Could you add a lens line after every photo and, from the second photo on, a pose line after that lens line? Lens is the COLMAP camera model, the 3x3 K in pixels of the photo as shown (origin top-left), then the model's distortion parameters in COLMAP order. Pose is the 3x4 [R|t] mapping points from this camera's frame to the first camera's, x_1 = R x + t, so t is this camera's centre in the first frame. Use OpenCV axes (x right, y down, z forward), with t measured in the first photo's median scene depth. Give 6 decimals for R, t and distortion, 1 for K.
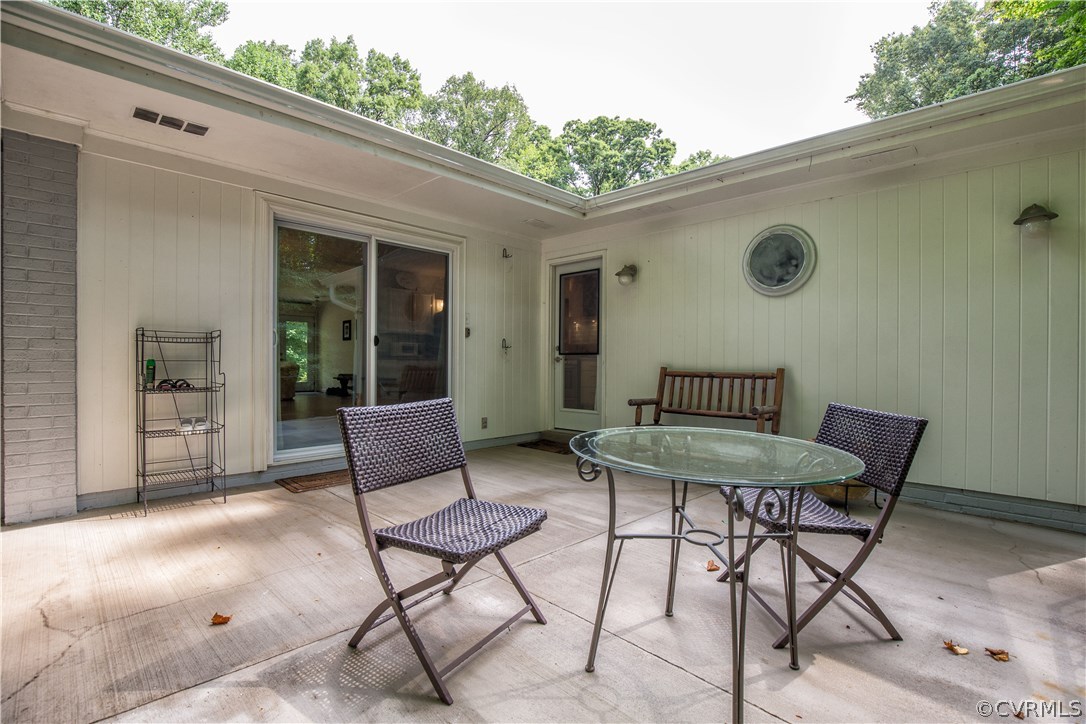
lens RADIAL K [[508.3, 0, 543.0], [0, 508.3, 362.0], [0, 0, 1]] dist [-0.018128, 0.000167]
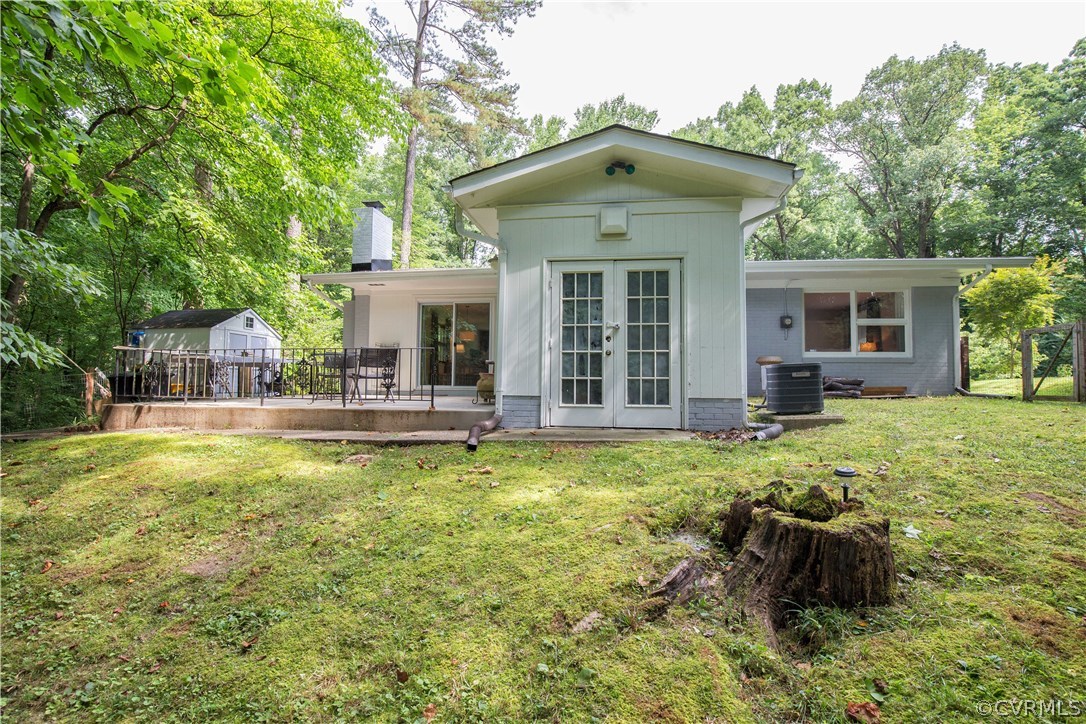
lens RADIAL K [[508.3, 0, 543.0], [0, 508.3, 362.0], [0, 0, 1]] dist [-0.018128, 0.000167]
pose [[0.556228, -0.038457, -0.830139, 0.237832], [-0.007243, 0.998666, -0.051117, 0.017975], [0.830998, 0.034445, 0.555208, 0.012630]]
